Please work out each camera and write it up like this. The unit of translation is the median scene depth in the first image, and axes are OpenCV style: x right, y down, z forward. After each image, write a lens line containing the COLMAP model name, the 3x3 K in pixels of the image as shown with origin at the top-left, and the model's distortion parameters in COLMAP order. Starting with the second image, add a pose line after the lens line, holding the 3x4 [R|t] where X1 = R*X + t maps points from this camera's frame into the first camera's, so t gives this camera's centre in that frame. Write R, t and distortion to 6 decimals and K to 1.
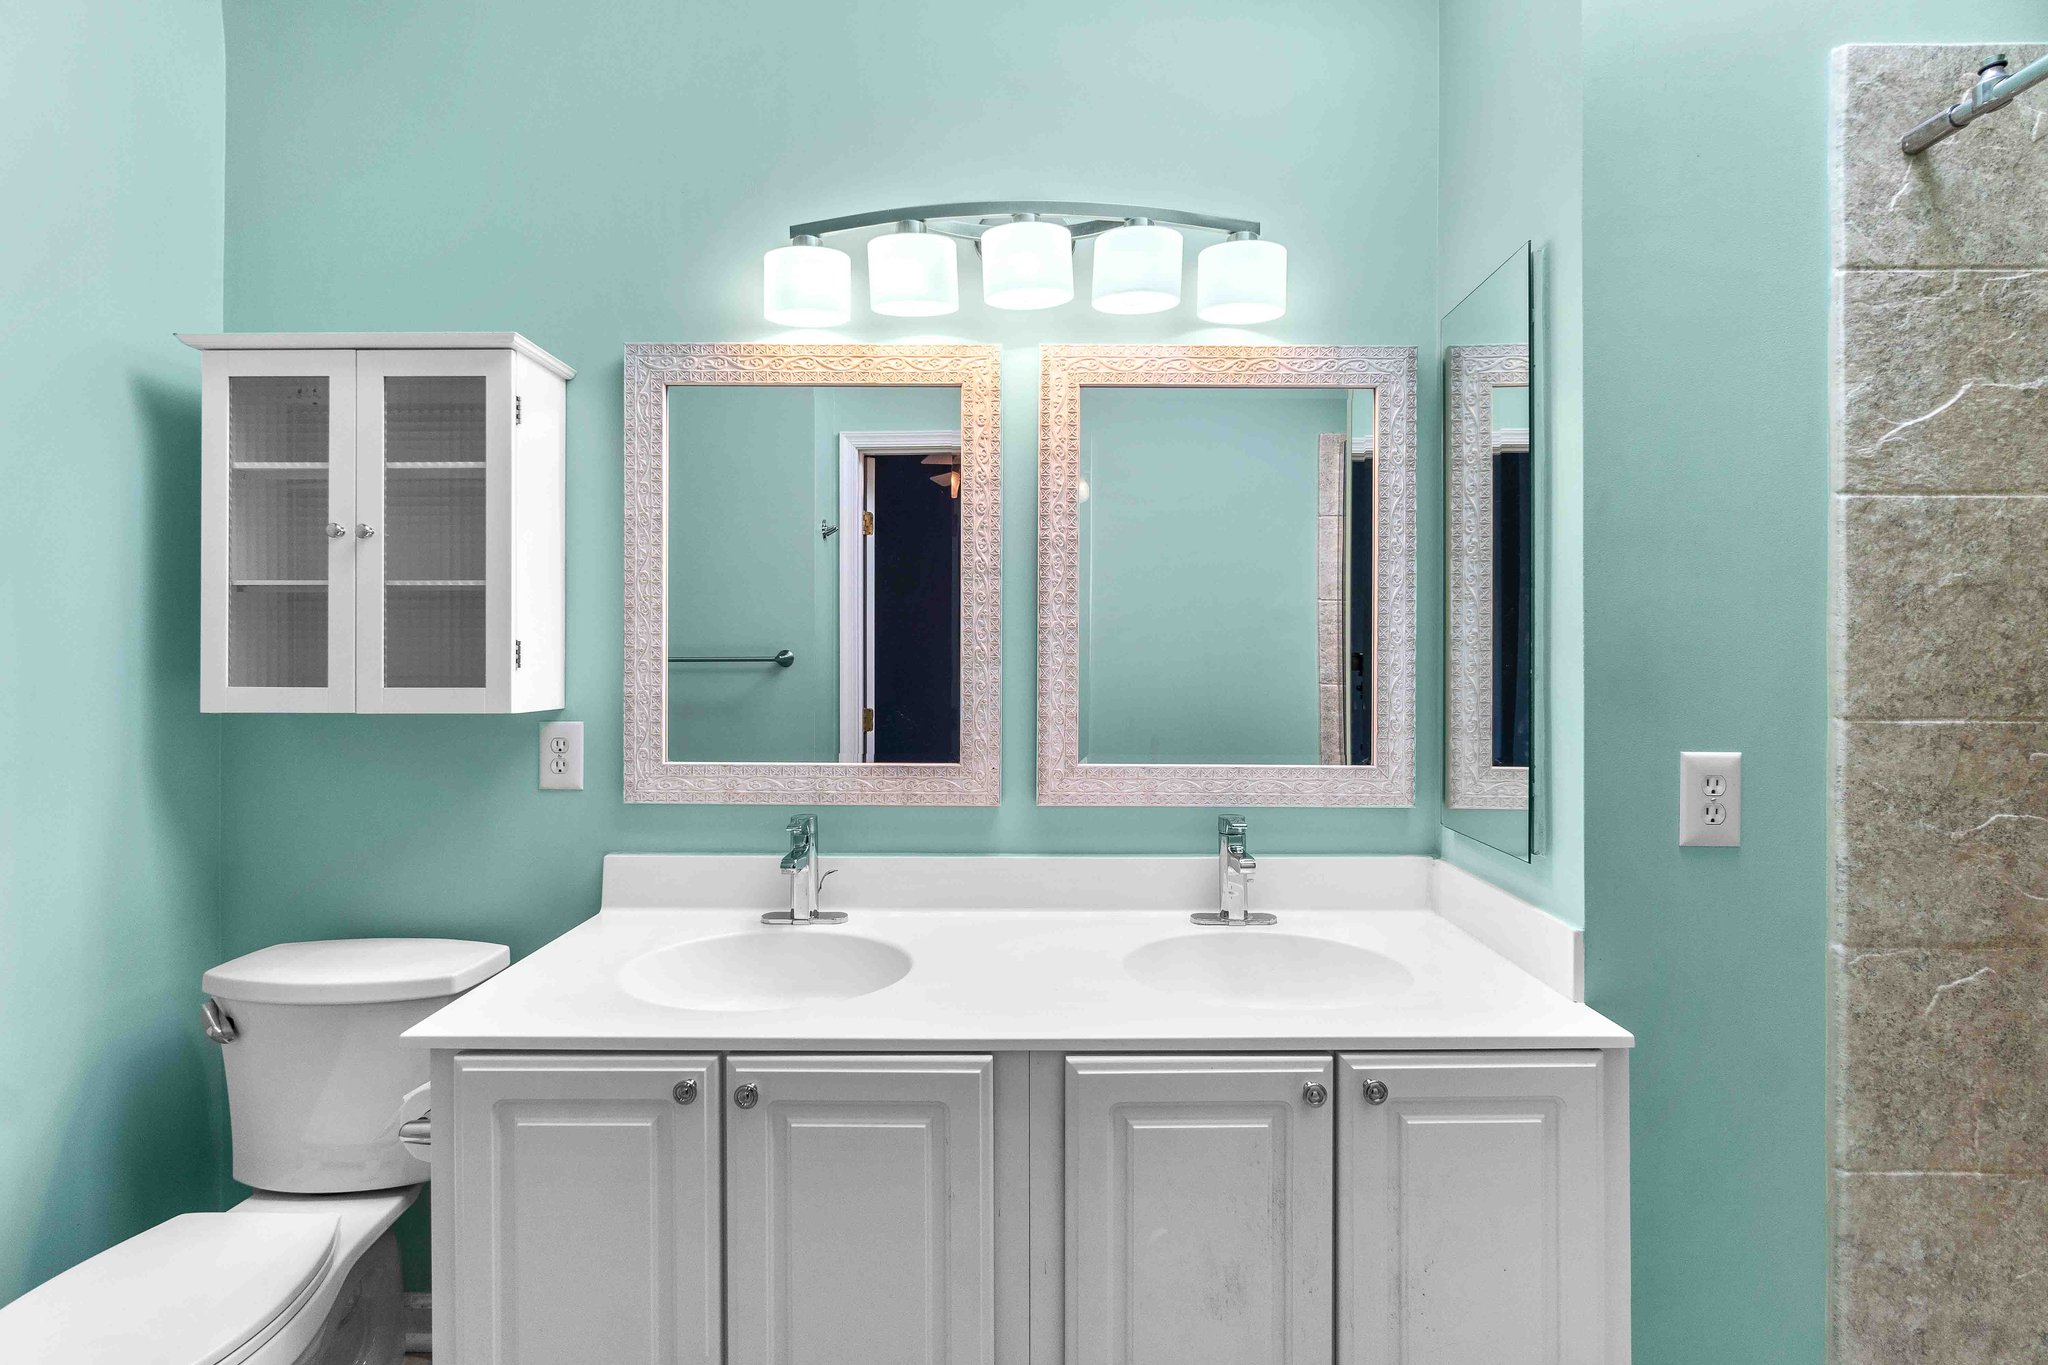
lens RADIAL K [[883.9, 0, 1015.4], [0, 883.9, 664.8], [0, 0, 1]] dist [-0.005087, 0.001510]
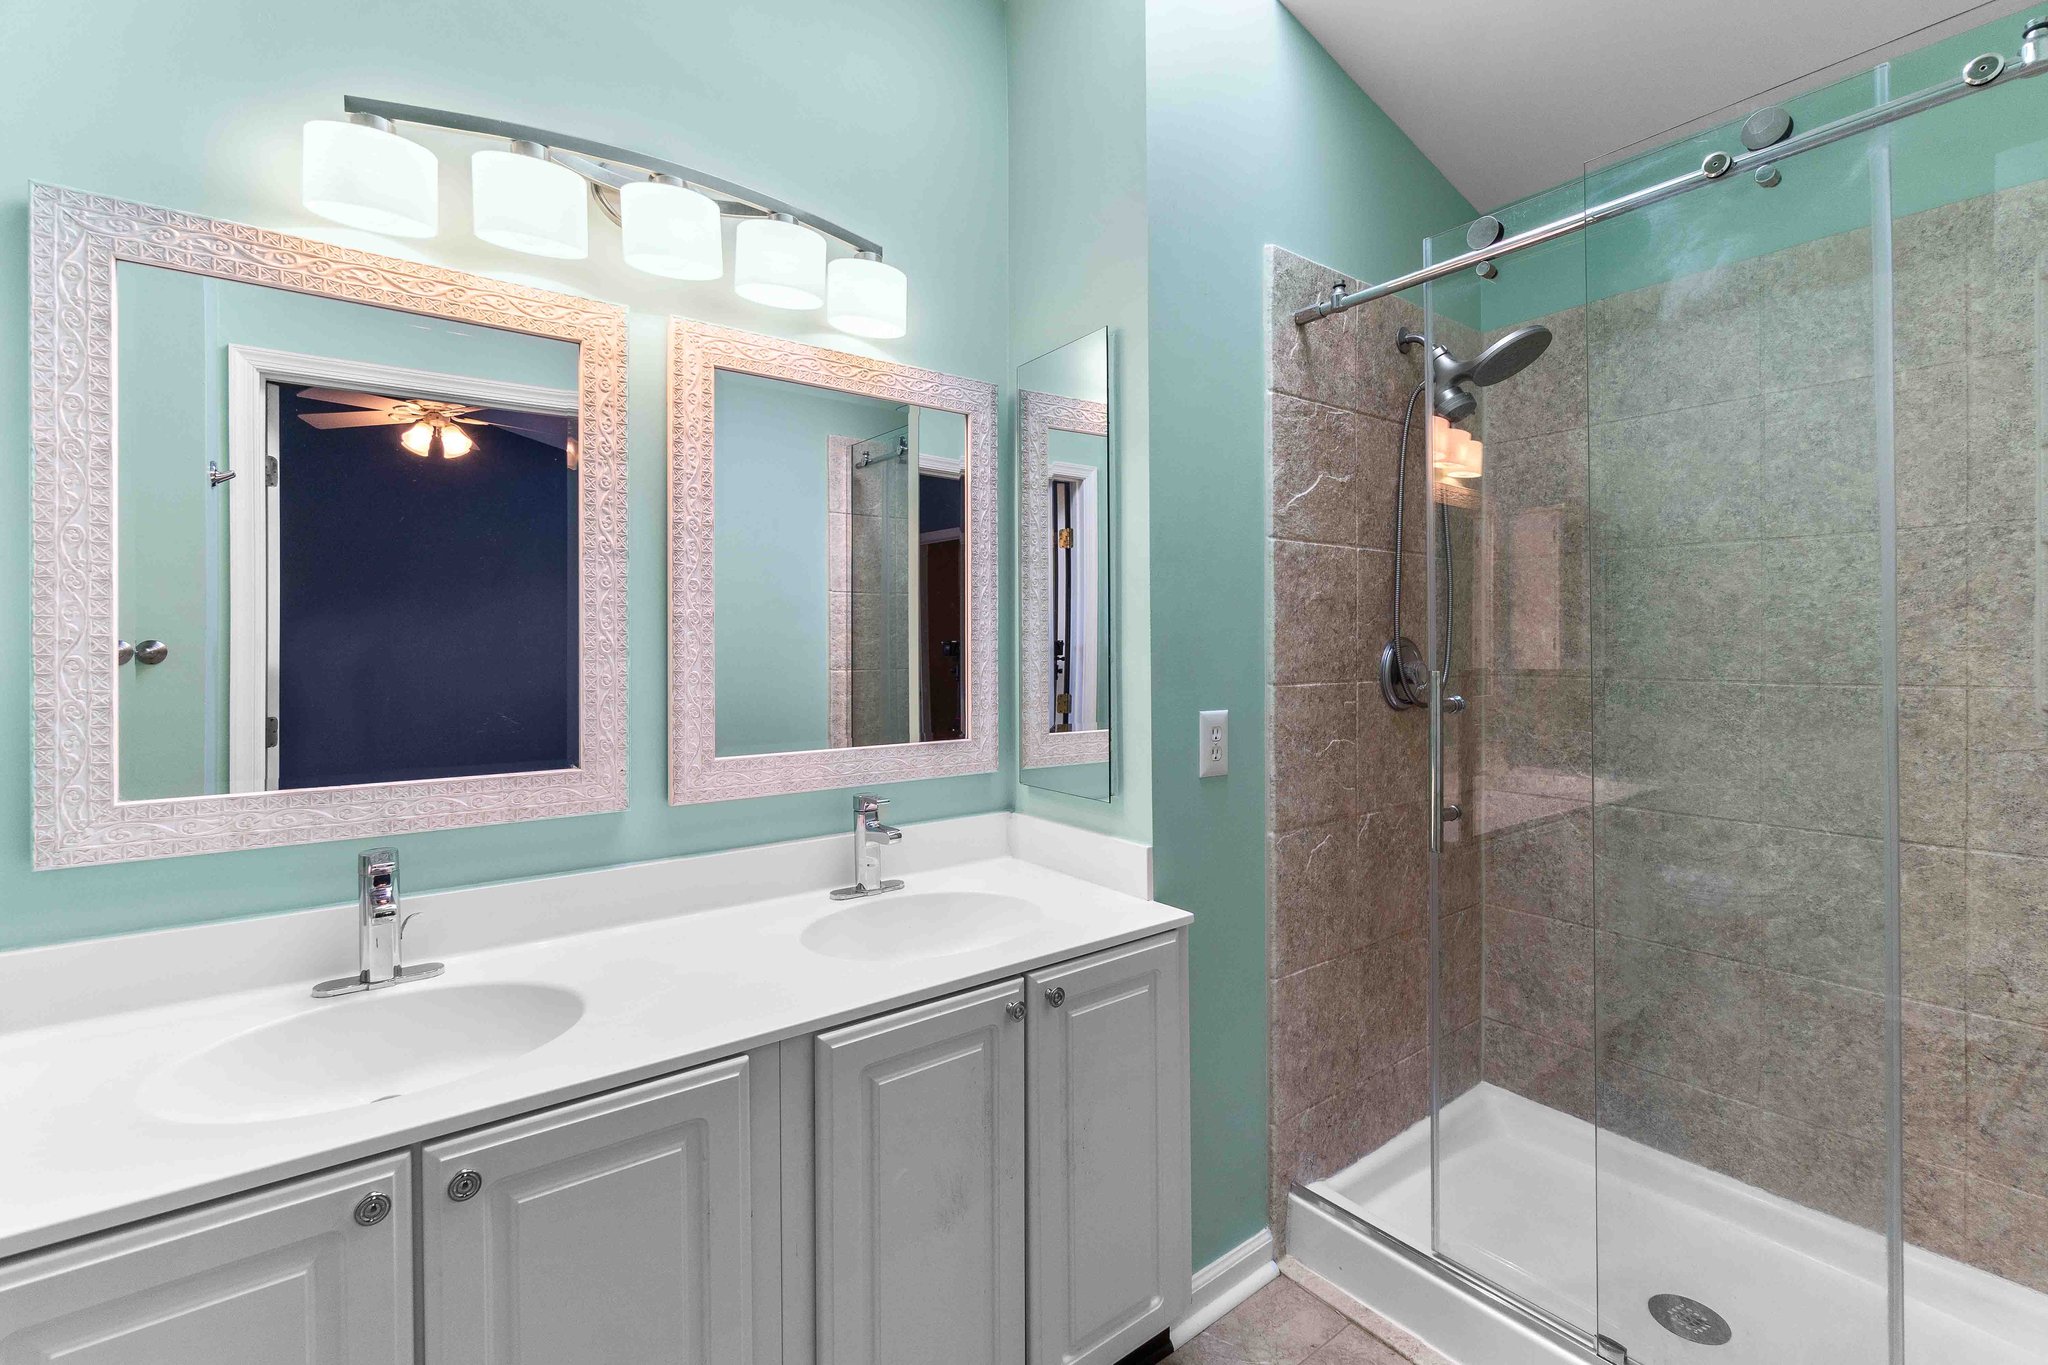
lens RADIAL K [[883.9, 0, 1042.5], [0, 883.9, 654.8], [0, 0, 1]] dist [-0.005087, 0.001510]
pose [[0.797376, -0.011488, 0.603373, -0.239124], [0.010340, 0.999932, 0.005373, -0.002302], [-0.603394, 0.001954, 0.797441, 0.013312]]
